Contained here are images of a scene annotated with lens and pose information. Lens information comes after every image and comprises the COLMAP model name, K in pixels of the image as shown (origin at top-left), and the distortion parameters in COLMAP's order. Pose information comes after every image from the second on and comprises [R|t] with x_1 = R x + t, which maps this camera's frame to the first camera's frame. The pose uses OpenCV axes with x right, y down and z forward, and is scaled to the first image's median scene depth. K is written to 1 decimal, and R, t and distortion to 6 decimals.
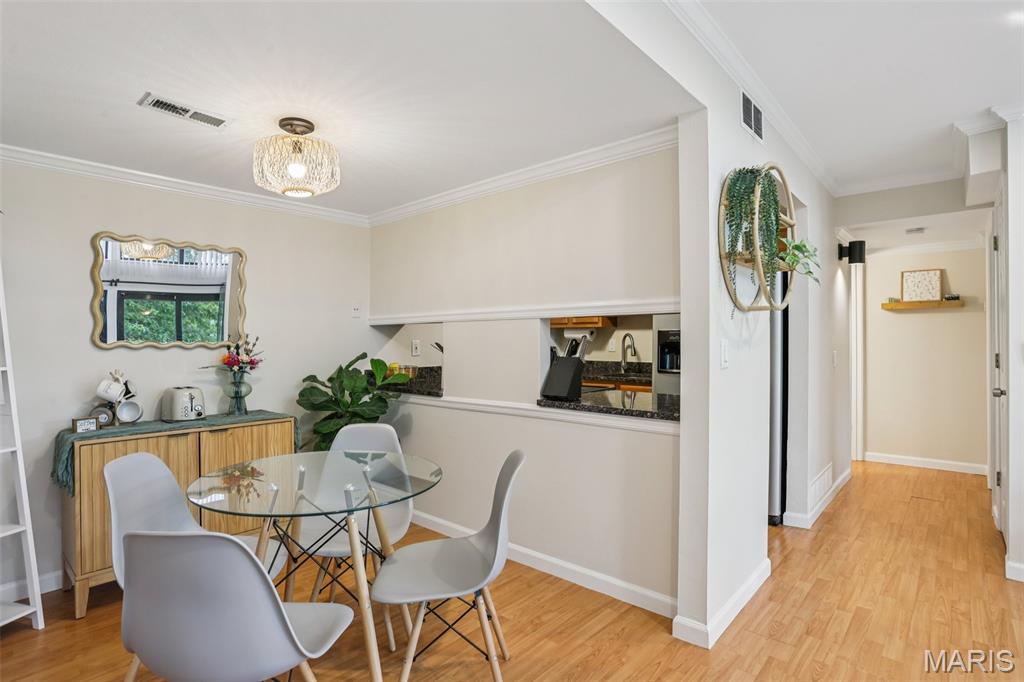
lens RADIAL K [[514.9, 0, 503.4], [0, 514.9, 338.4], [0, 0, 1]] dist [-0.066943, 0.027624]
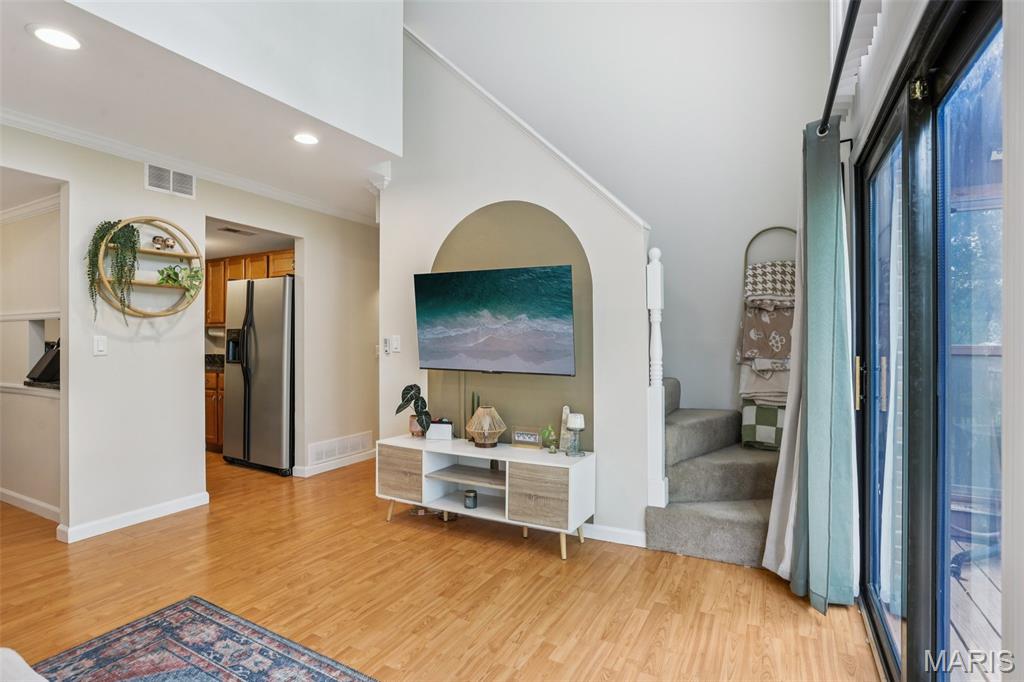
lens RADIAL K [[514.9, 0, 508.6], [0, 514.9, 337.2], [0, 0, 1]] dist [-0.066943, 0.027624]
pose [[0.966522, 0.004553, 0.256544, 1.014046], [-0.005533, 0.999980, 0.003096, -0.006664], [-0.256524, -0.004412, 0.966528, -0.600906]]
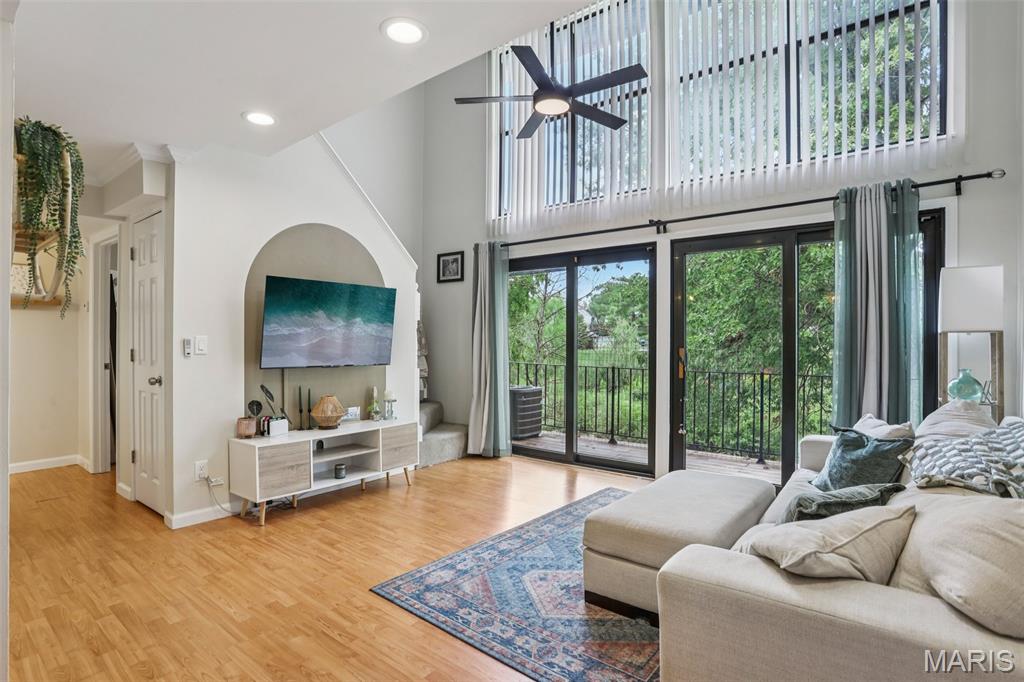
lens RADIAL K [[514.9, 0, 513.2], [0, 514.9, 339.8], [0, 0, 1]] dist [-0.066943, 0.027624]
pose [[-0.071739, -0.003224, 0.997418, -0.286319], [-0.005721, 0.999980, 0.002821, 0.000689], [-0.997407, -0.005504, -0.071756, 0.238065]]
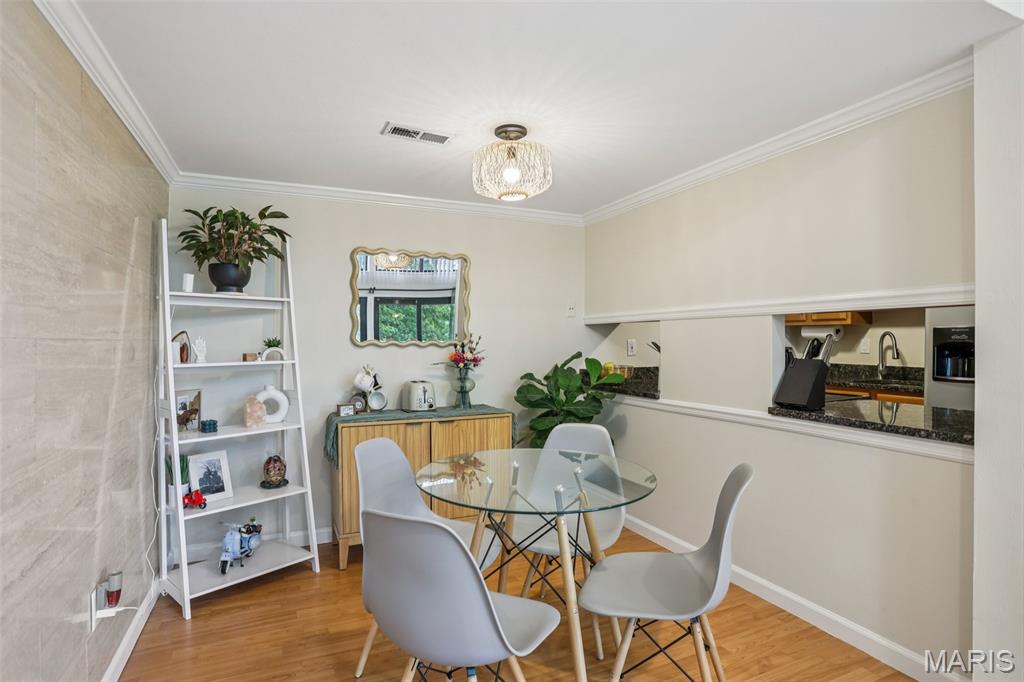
lens RADIAL K [[514.9, 0, 503.8], [0, 514.9, 340.2], [0, 0, 1]] dist [-0.066943, 0.027624]
pose [[0.915208, 0.002286, -0.402975, -0.000928], [-0.000109, 0.999985, 0.005426, -0.000384], [0.402981, -0.004922, 0.915195, 0.030886]]
